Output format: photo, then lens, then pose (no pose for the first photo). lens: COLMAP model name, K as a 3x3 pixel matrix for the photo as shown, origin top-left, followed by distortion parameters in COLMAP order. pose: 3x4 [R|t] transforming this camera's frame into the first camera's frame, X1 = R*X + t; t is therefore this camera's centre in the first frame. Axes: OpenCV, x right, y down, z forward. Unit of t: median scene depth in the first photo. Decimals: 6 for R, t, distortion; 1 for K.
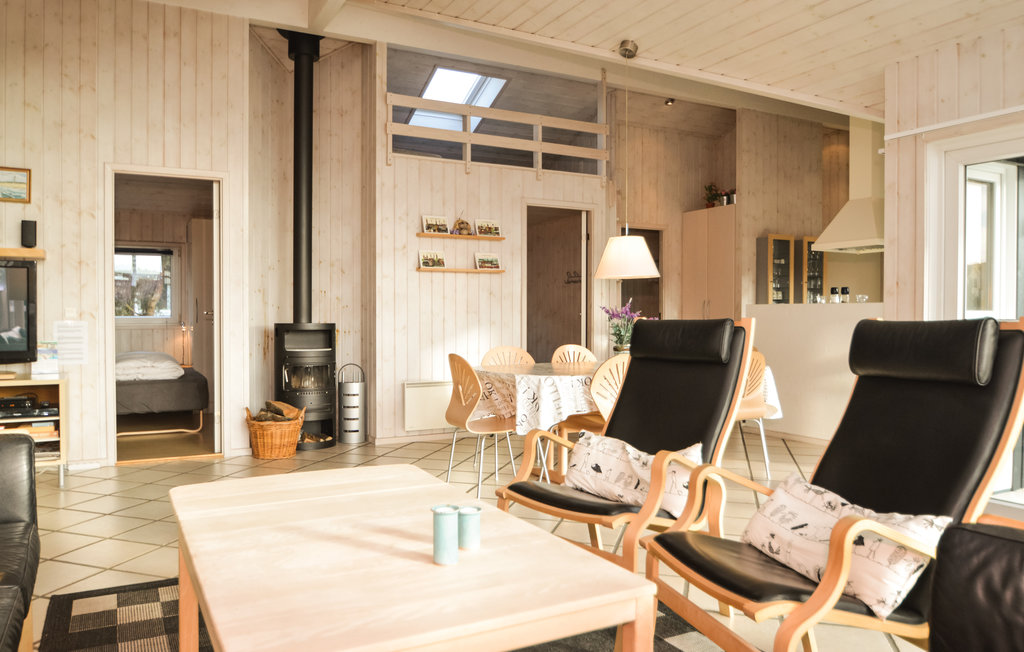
lens RADIAL K [[783.8, 0, 511.3], [0, 783.8, 324.2], [0, 0, 1]] dist [0.012911, 0.004548]
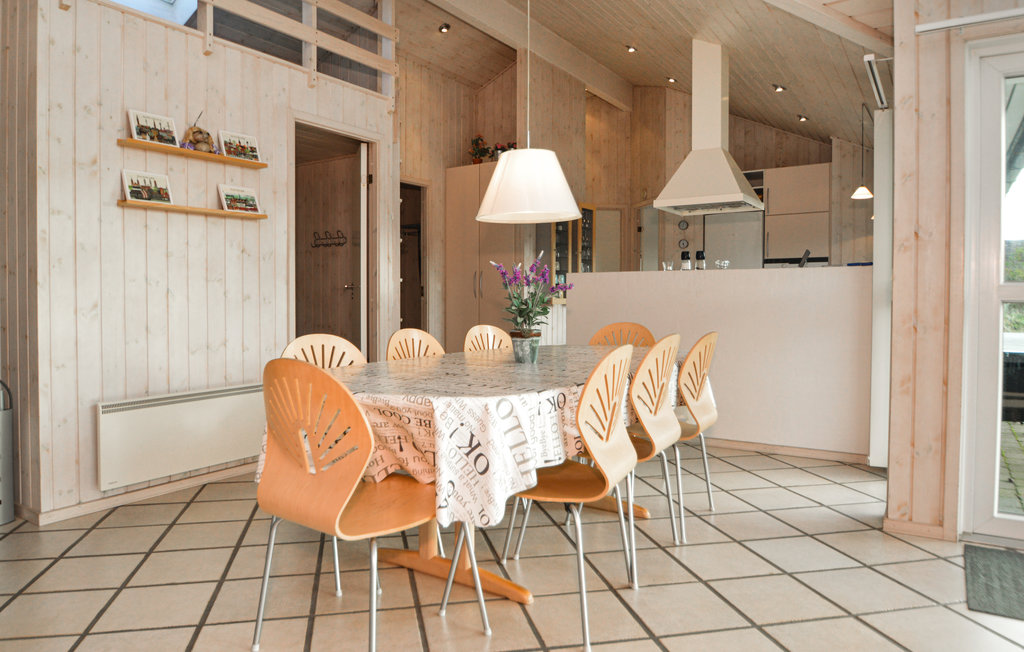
lens RADIAL K [[687.9, 0, 488.7], [0, 687.9, 303.5], [0, 0, 1]] dist [-0.019554, 0.001091]
pose [[0.892974, -0.010725, 0.449980, -0.101947], [0.011847, 0.999930, 0.000324, 0.005670], [-0.449951, 0.005041, 0.893039, 0.424988]]
